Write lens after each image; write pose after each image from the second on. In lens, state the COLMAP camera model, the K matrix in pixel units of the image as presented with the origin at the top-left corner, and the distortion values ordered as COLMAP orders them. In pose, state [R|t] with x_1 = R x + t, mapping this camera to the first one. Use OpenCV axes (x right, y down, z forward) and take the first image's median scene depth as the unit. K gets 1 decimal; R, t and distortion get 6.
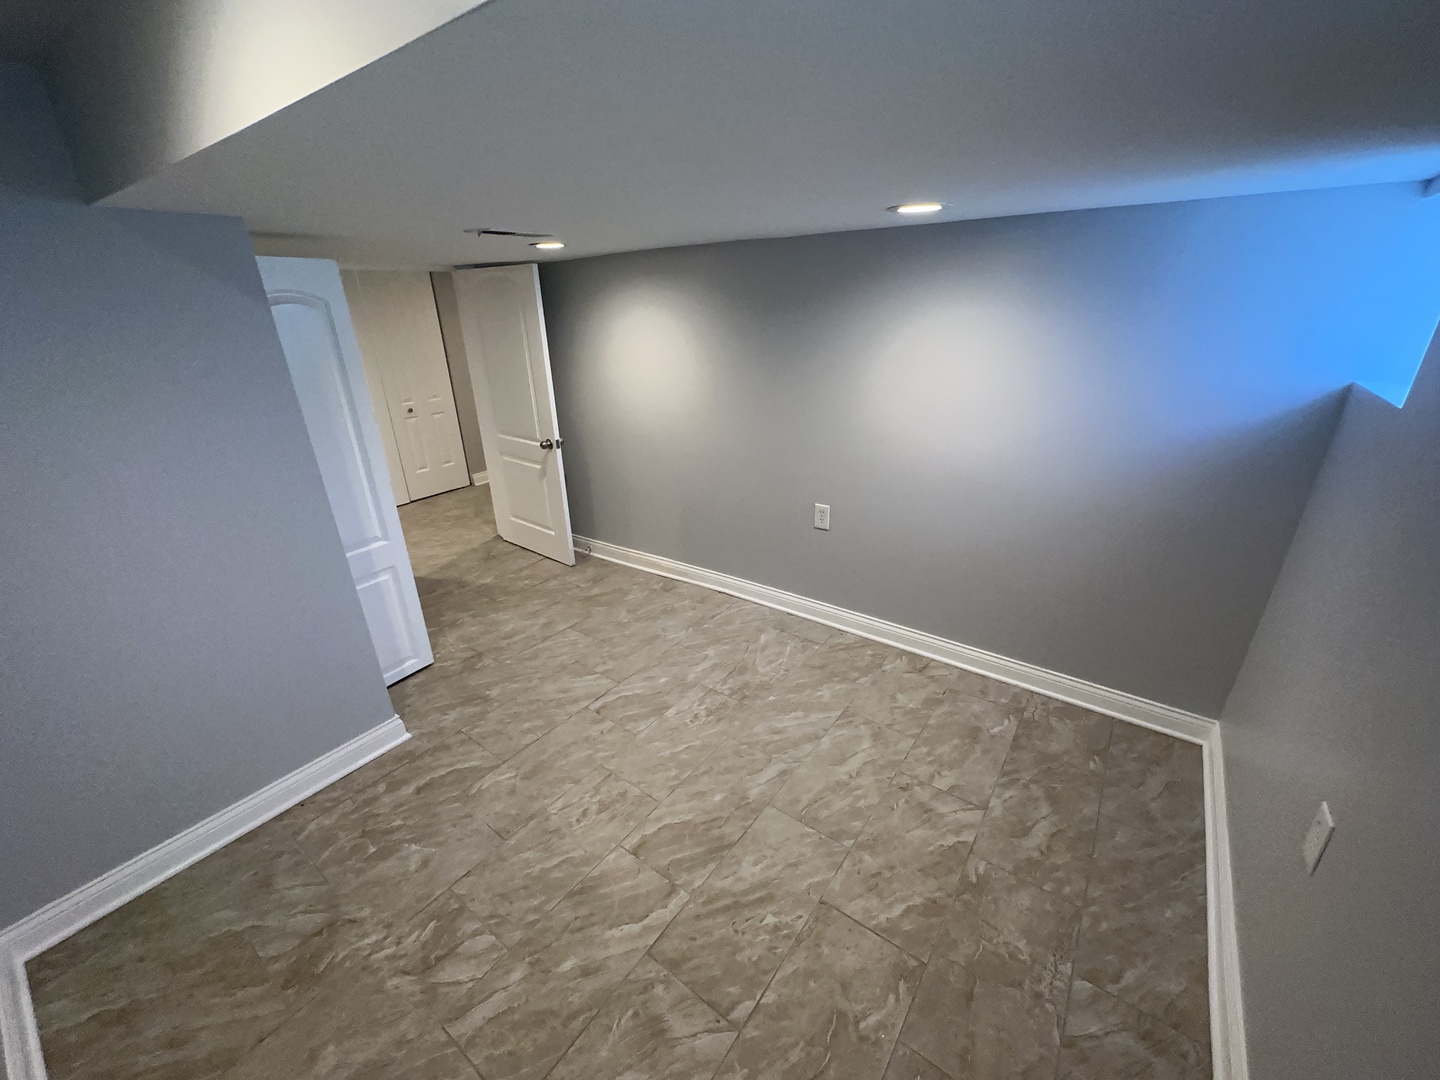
lens RADIAL K [[574.7, 0, 721.0], [0, 574.7, 540.5], [0, 0, 1]] dist [-0.001736, 0.000401]
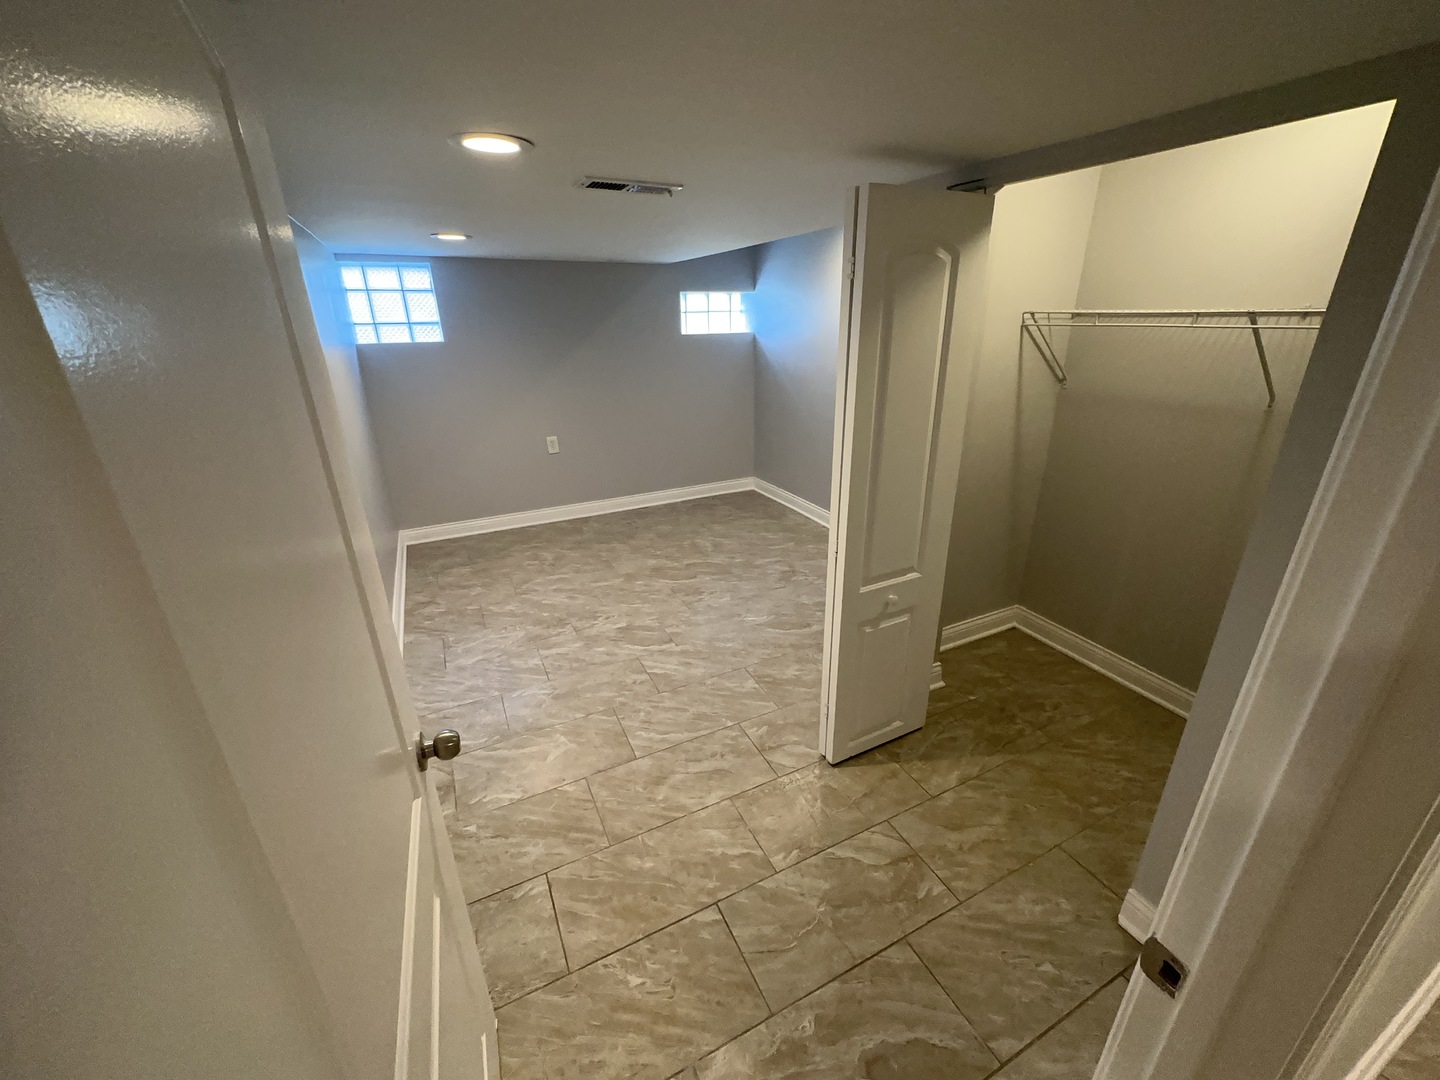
lens RADIAL K [[574.7, 0, 721.0], [0, 574.7, 540.5], [0, 0, 1]] dist [-0.001736, 0.000401]
pose [[-0.886576, -0.134535, 0.442588, -0.787237], [0.212601, 0.731234, 0.648150, -0.573262], [-0.410834, 0.668728, -0.619692, 1.540582]]
